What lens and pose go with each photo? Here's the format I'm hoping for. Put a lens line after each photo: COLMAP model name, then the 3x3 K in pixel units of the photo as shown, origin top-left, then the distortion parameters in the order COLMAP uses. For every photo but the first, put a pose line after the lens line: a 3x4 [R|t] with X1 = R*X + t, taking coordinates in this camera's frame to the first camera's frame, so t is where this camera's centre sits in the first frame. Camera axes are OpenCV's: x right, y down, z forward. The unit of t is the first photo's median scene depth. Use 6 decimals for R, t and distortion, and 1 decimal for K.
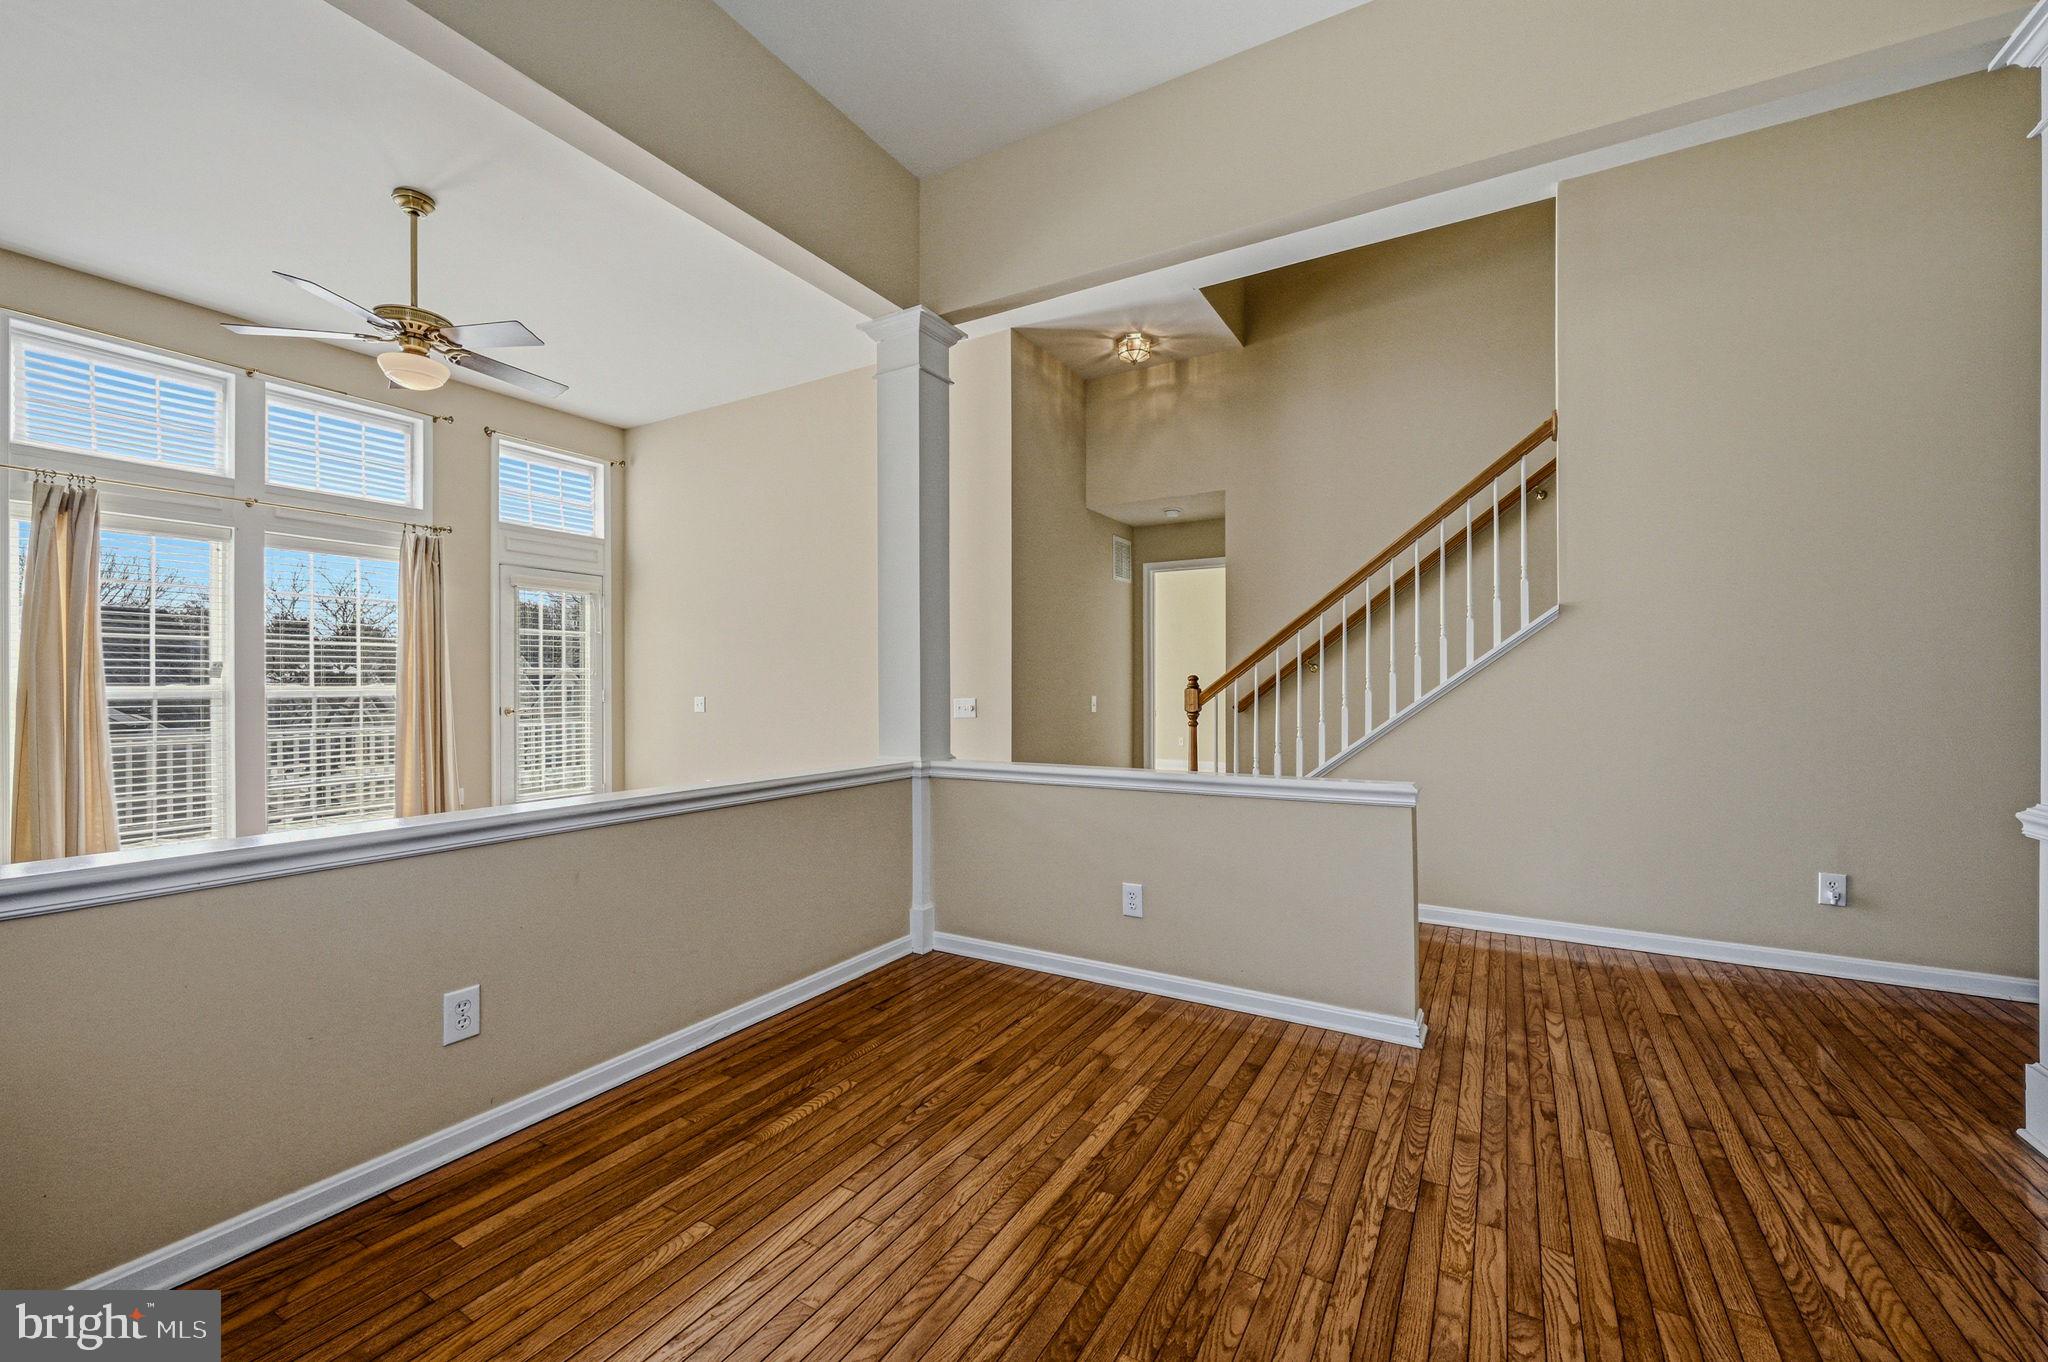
lens RADIAL K [[817.1, 0, 1026.3], [0, 817.1, 684.2], [0, 0, 1]] dist [0.000167, 0.001018]
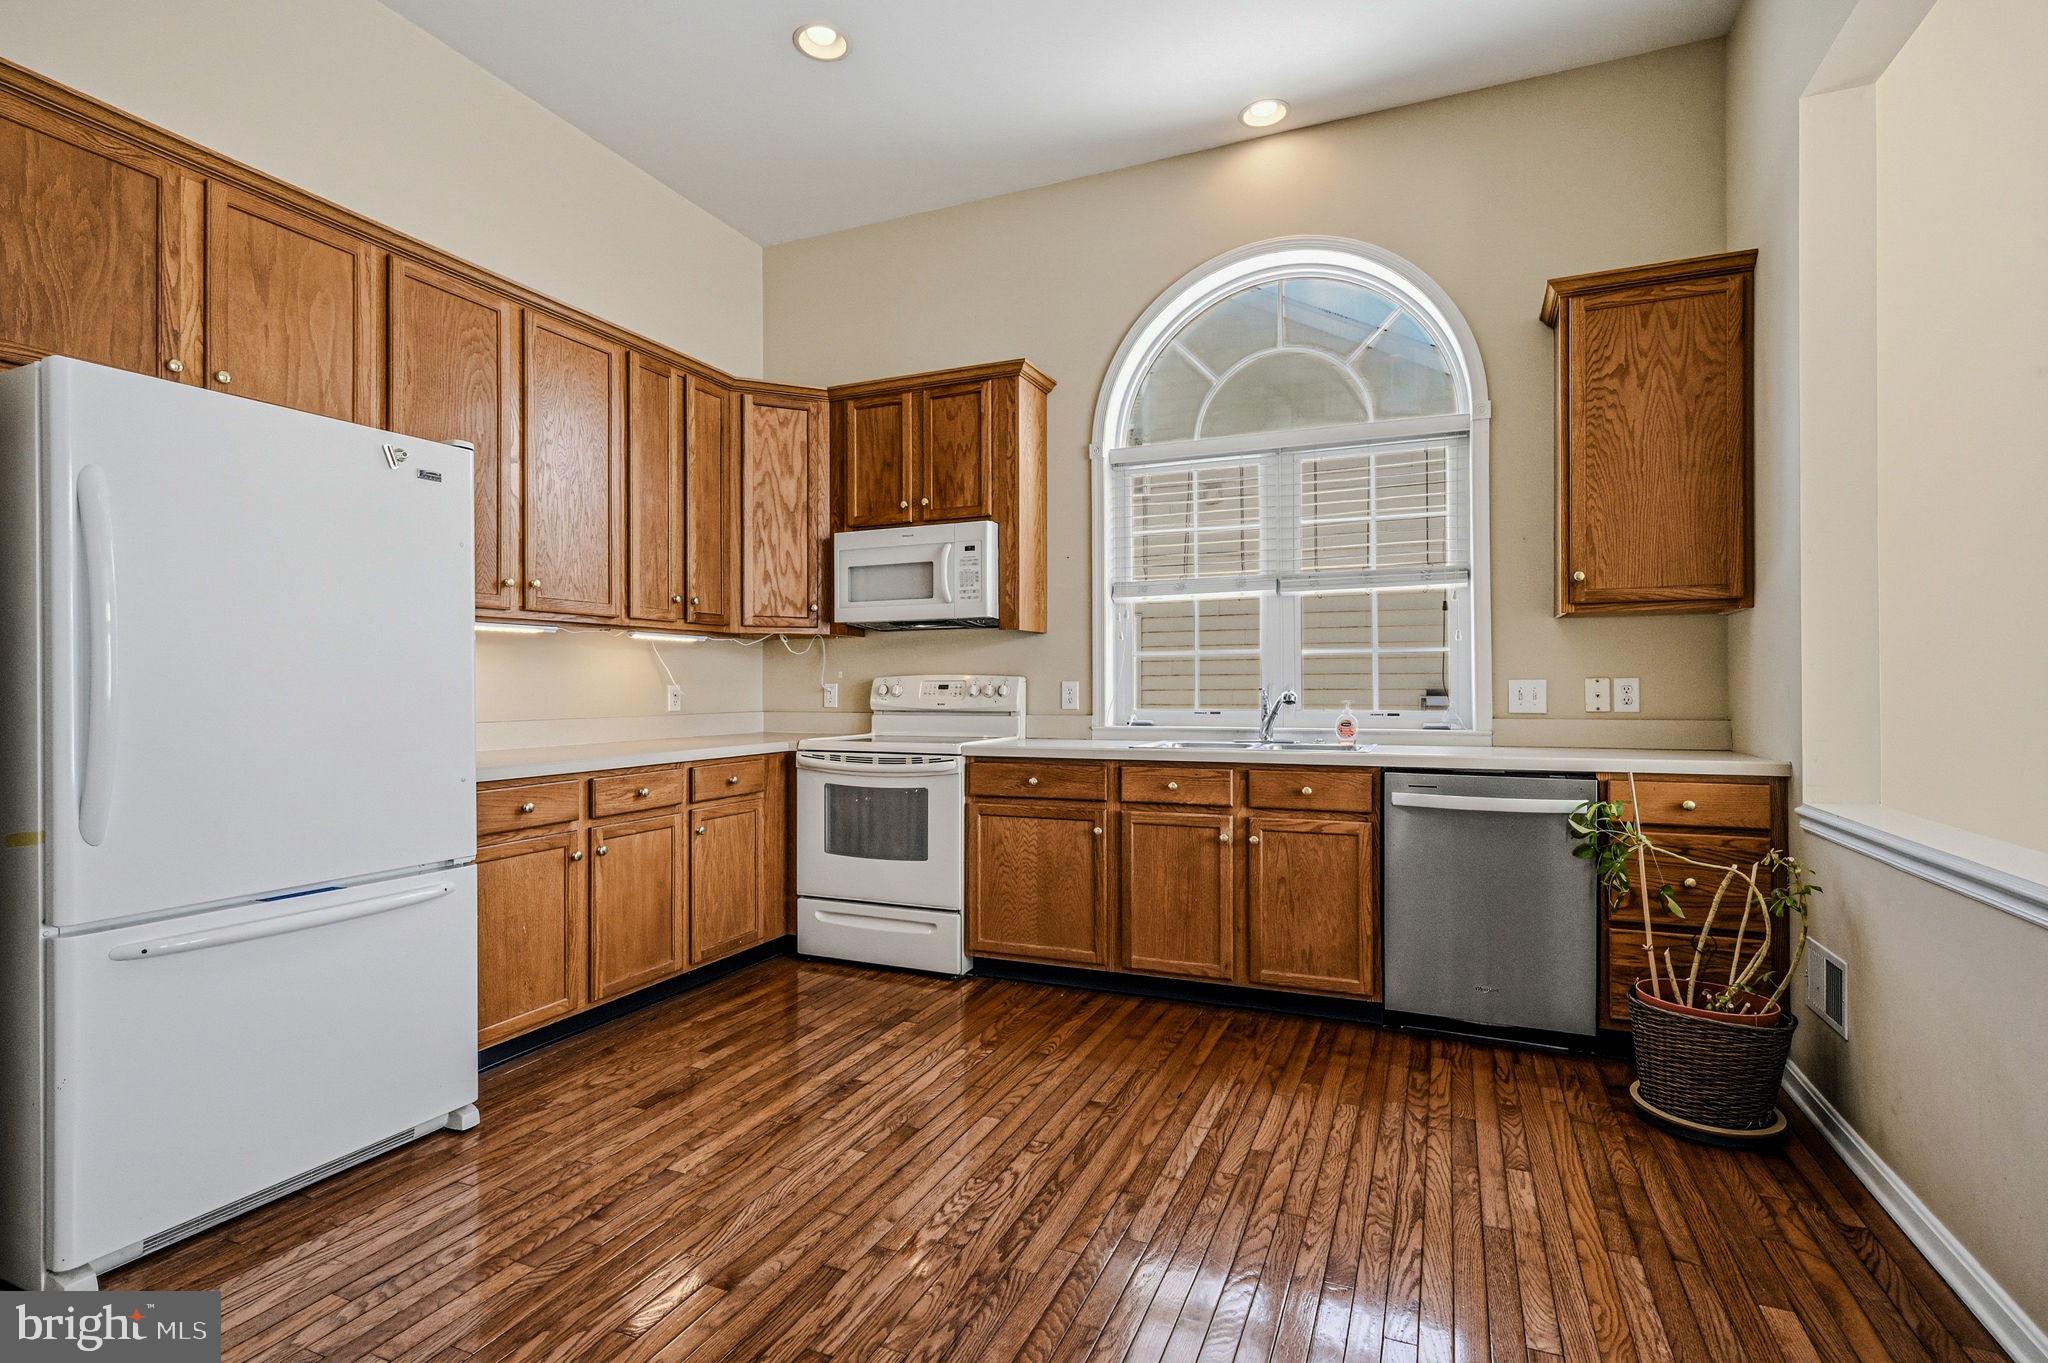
lens RADIAL K [[969.3, 0, 1033.0], [0, 969.3, 687.9], [0, 0, 1]] dist [-0.001231, 0.000112]
pose [[-0.990244, 0.004881, -0.139261, 0.095468], [0.004624, 0.999987, 0.002171, -0.000124], [0.139270, 0.001505, -0.990253, 0.736846]]
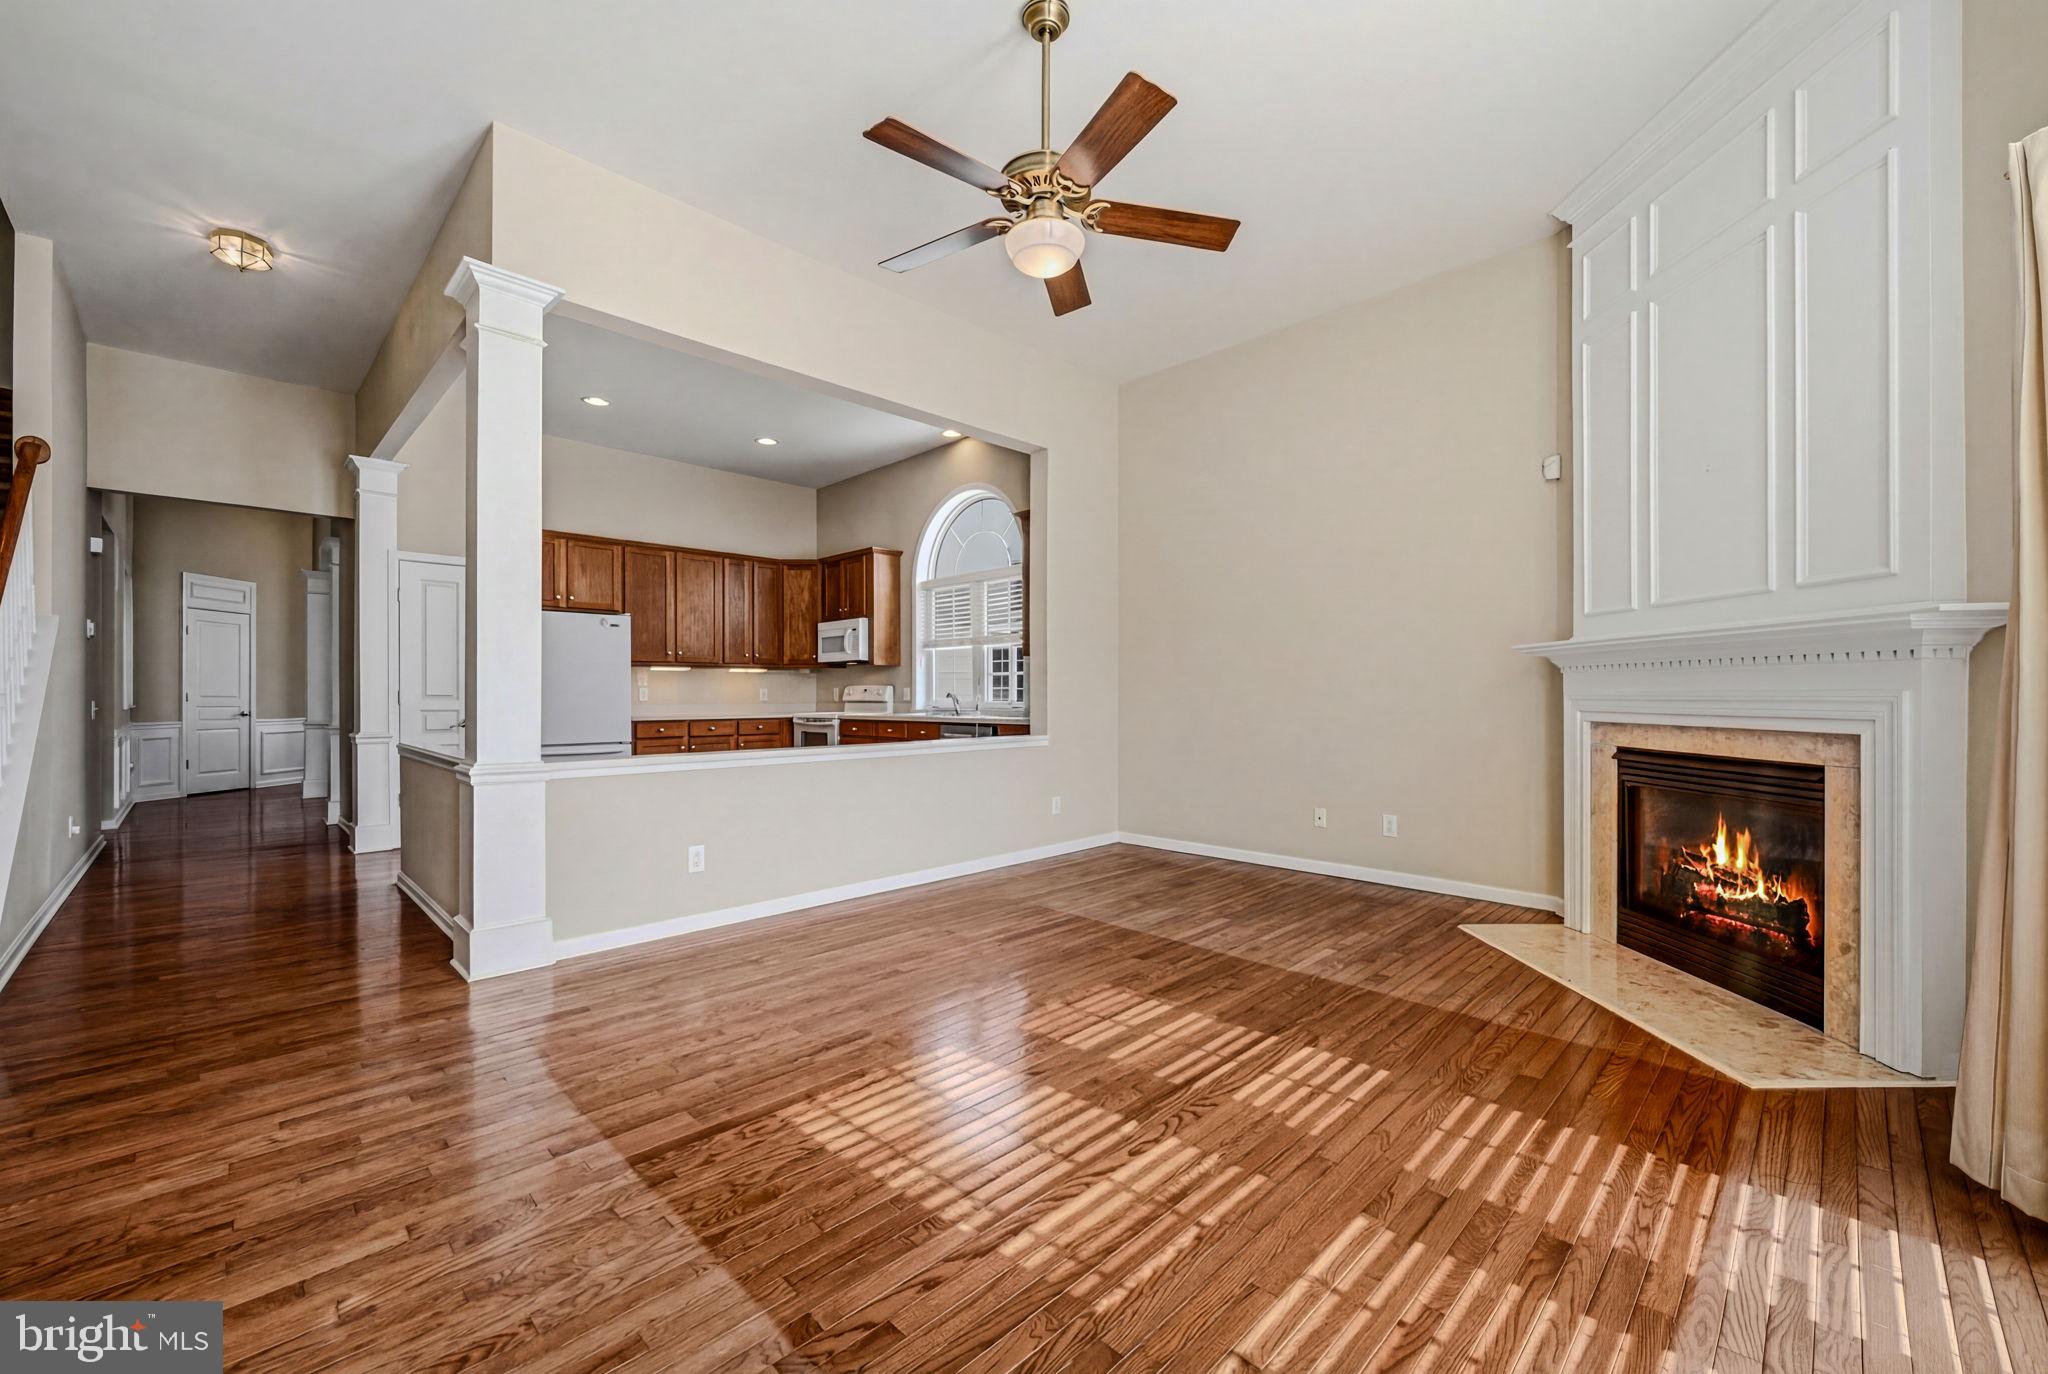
lens RADIAL K [[817.1, 0, 1028.8], [0, 817.1, 697.5], [0, 0, 1]] dist [0.000167, 0.001018]
pose [[-0.970563, 0.002456, 0.240835, -0.764761], [0.002638, 0.999996, 0.000432, 0.016315], [-0.240833, 0.001055, -0.970566, 1.446820]]
